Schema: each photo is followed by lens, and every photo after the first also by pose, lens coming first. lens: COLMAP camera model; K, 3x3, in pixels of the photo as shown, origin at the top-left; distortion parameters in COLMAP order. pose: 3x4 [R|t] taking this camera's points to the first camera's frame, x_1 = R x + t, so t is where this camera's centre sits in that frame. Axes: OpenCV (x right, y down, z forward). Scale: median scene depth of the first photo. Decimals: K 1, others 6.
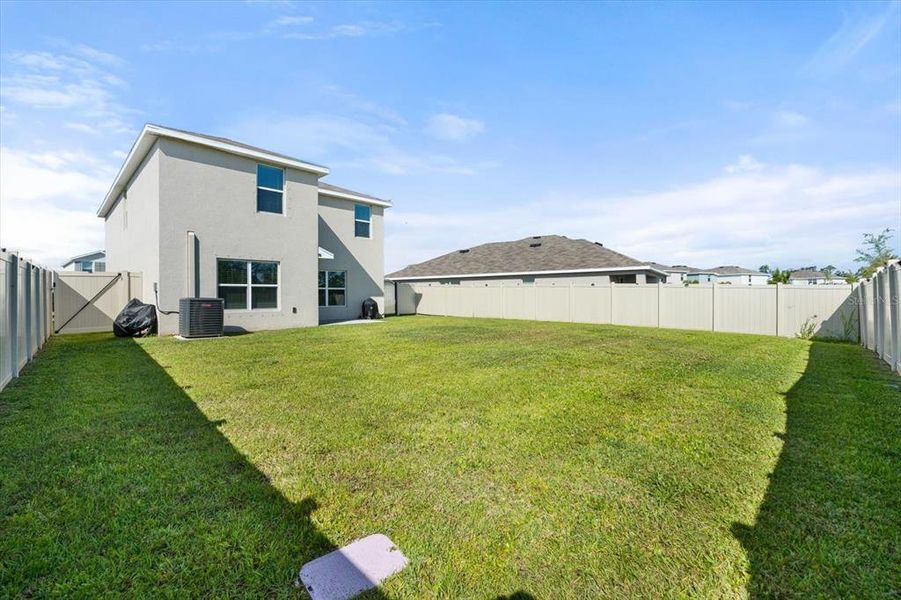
lens RADIAL K [[398.1, 0, 449.1], [0, 398.1, 303.7], [0, 0, 1]] dist [0.000104, 0.000048]
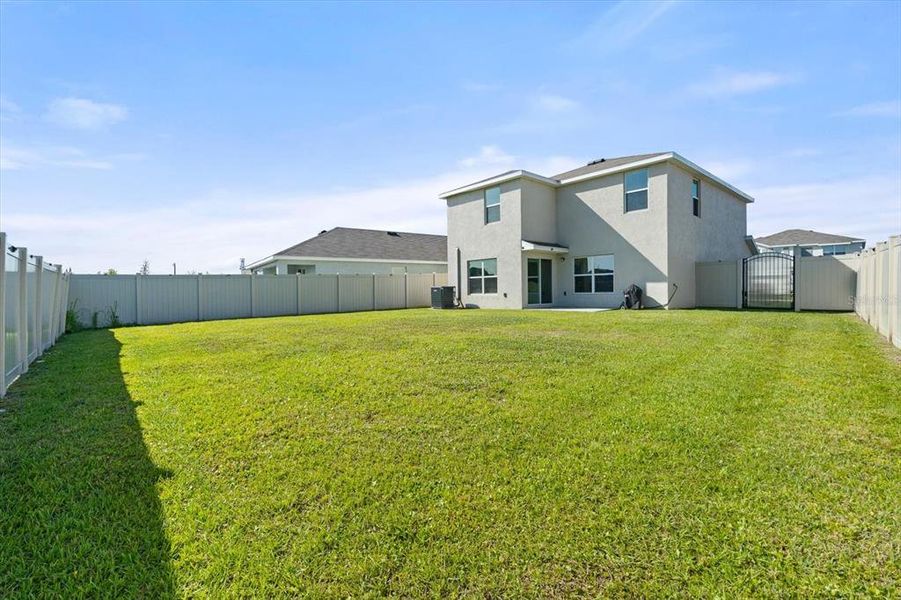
lens RADIAL K [[401.4, 0, 449.2], [0, 401.4, 293.7], [0, 0, 1]] dist [-0.001233, 0.000095]
pose [[-0.083515, 0.016608, -0.996368, 0.752549], [-0.001920, 0.999857, 0.016827, -0.008172], [0.996505, 0.003318, -0.083472, 0.789155]]
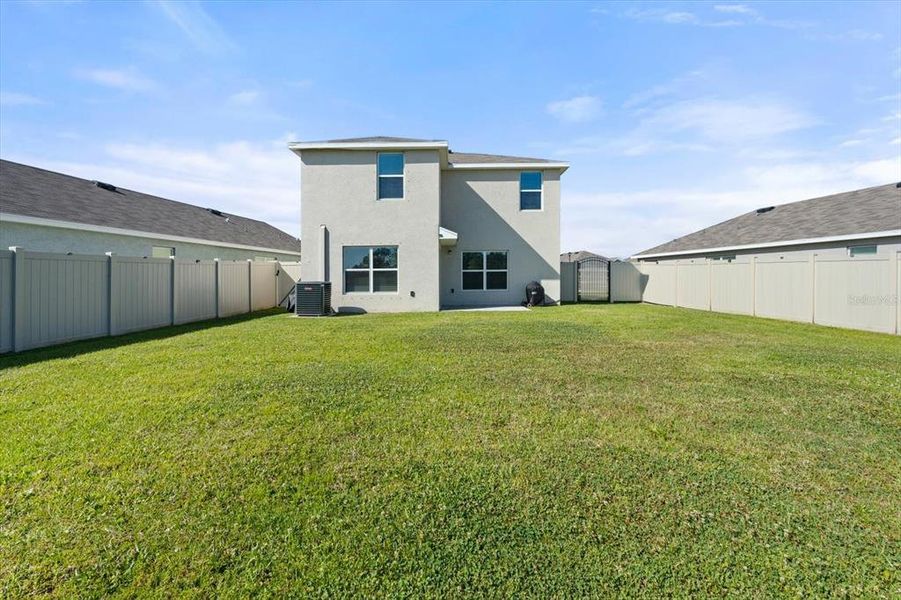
lens RADIAL K [[401.4, 0, 449.2], [0, 401.4, 293.7], [0, 0, 1]] dist [-0.001233, 0.000095]
pose [[0.686807, 0.025425, -0.726395, 0.337782], [-0.009156, 0.999611, 0.026331, -0.009808], [0.726782, -0.011433, 0.686773, 0.323764]]
